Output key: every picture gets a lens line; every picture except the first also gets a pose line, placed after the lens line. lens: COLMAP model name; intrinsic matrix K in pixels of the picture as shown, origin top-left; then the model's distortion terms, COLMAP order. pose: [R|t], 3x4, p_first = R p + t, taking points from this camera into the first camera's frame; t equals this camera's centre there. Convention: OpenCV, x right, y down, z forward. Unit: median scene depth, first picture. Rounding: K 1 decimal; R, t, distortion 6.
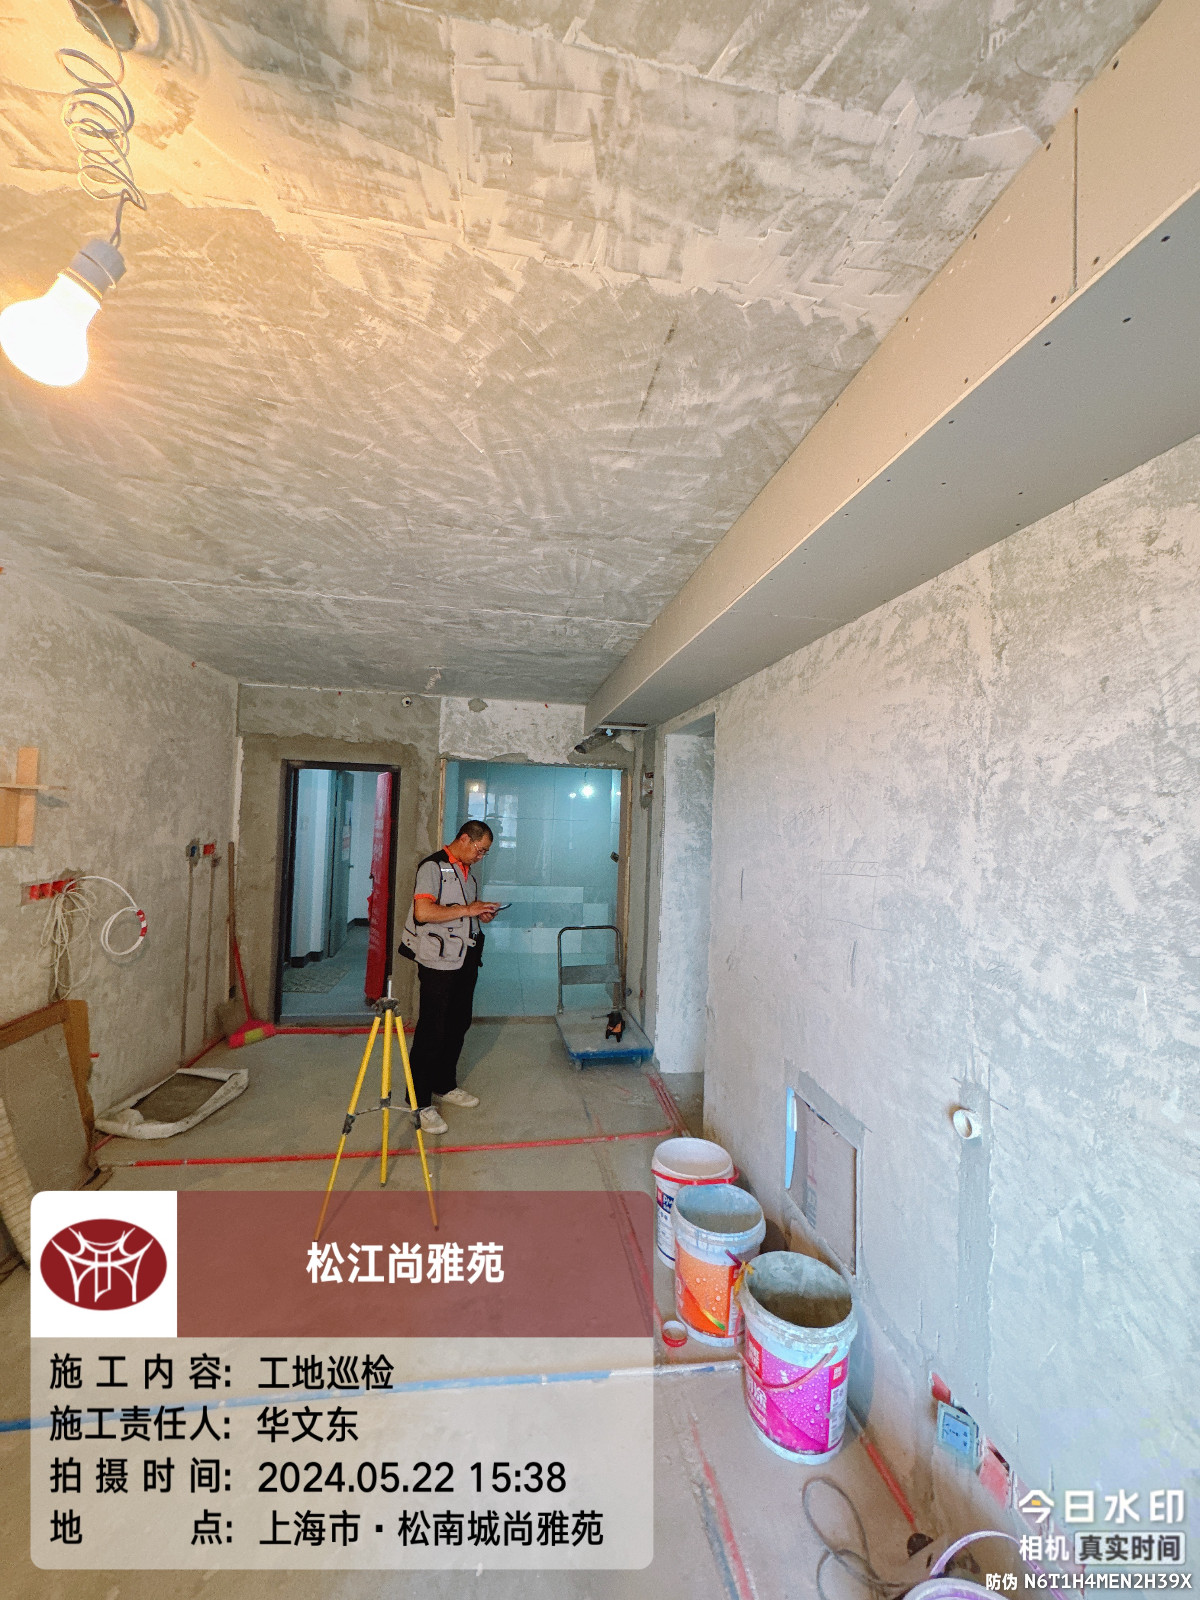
lens RADIAL K [[638.1, 0, 600.4], [0, 638.1, 800.3], [0, 0, 1]] dist [-0.002893, -0.000158]
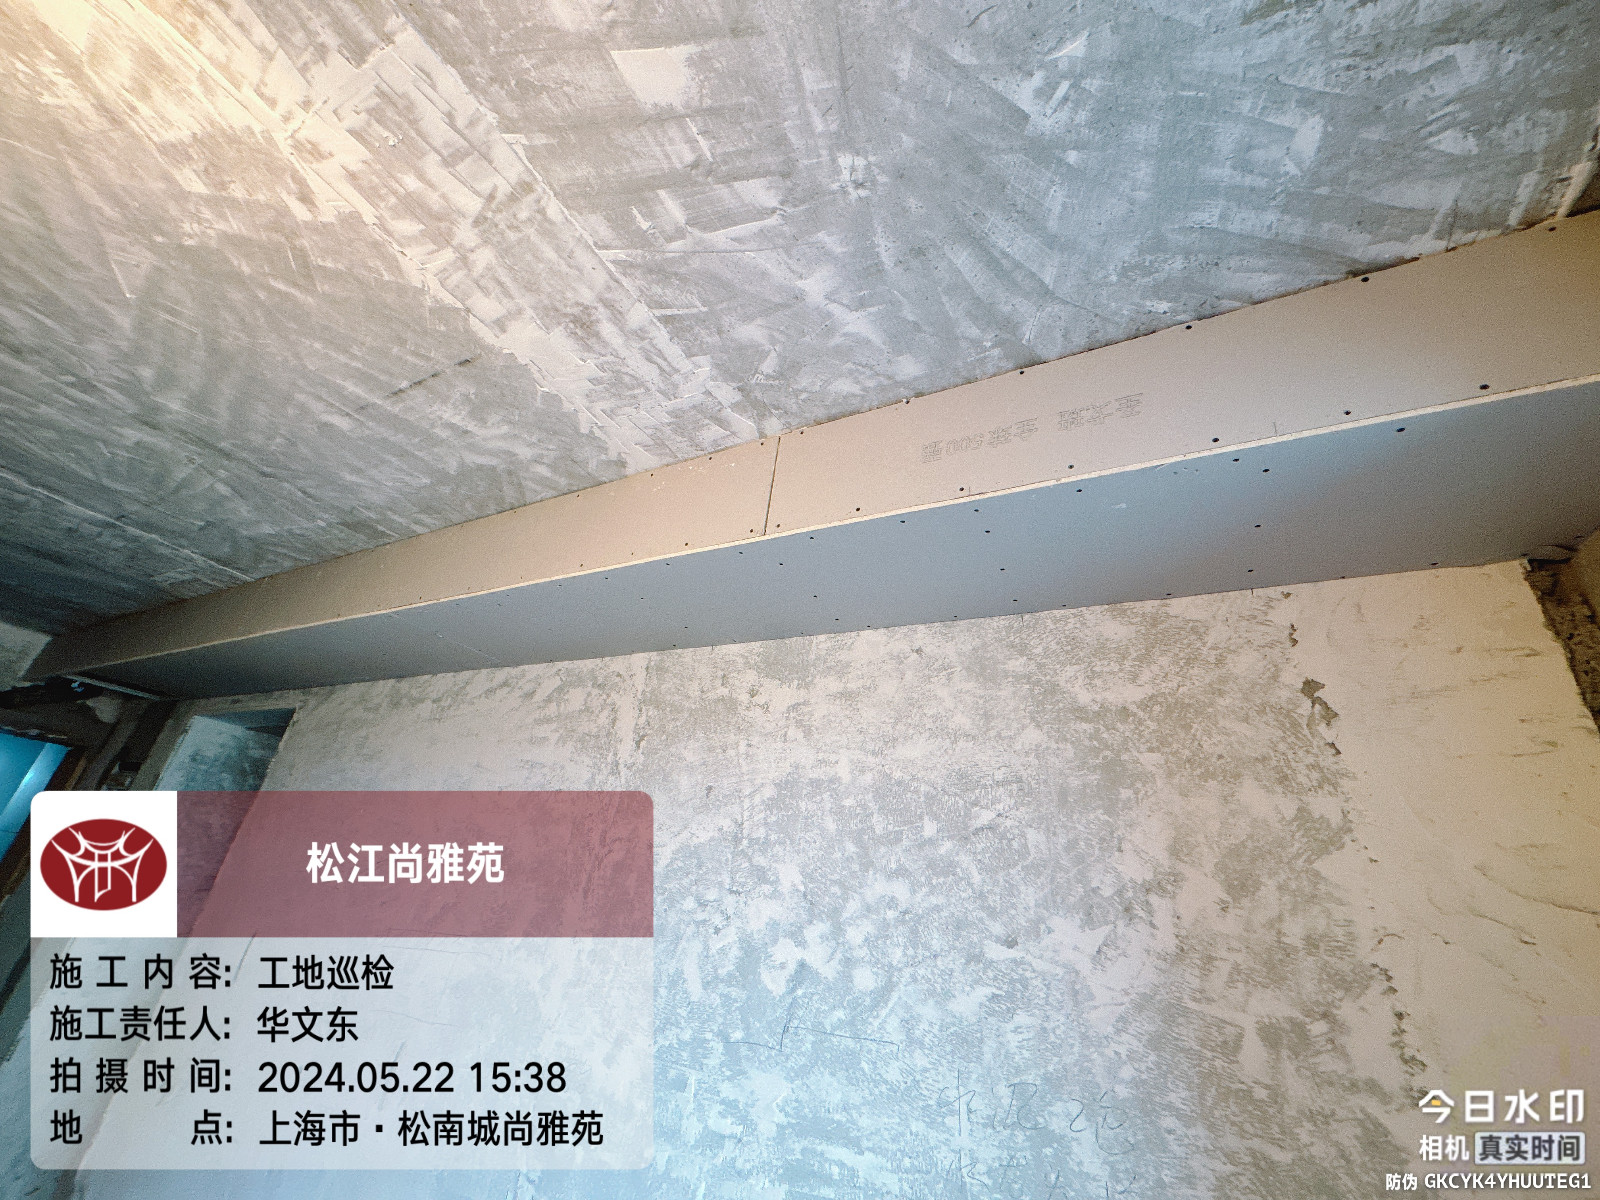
lens RADIAL K [[638.1, 0, 801.4], [0, 638.1, 598.4], [0, 0, 1]] dist [-0.002893, -0.000158]
pose [[0.603146, 0.381990, 0.700213, -0.126792], [-0.111388, 0.909602, -0.400271, -0.040517], [-0.789815, 0.163427, 0.591172, 0.035711]]
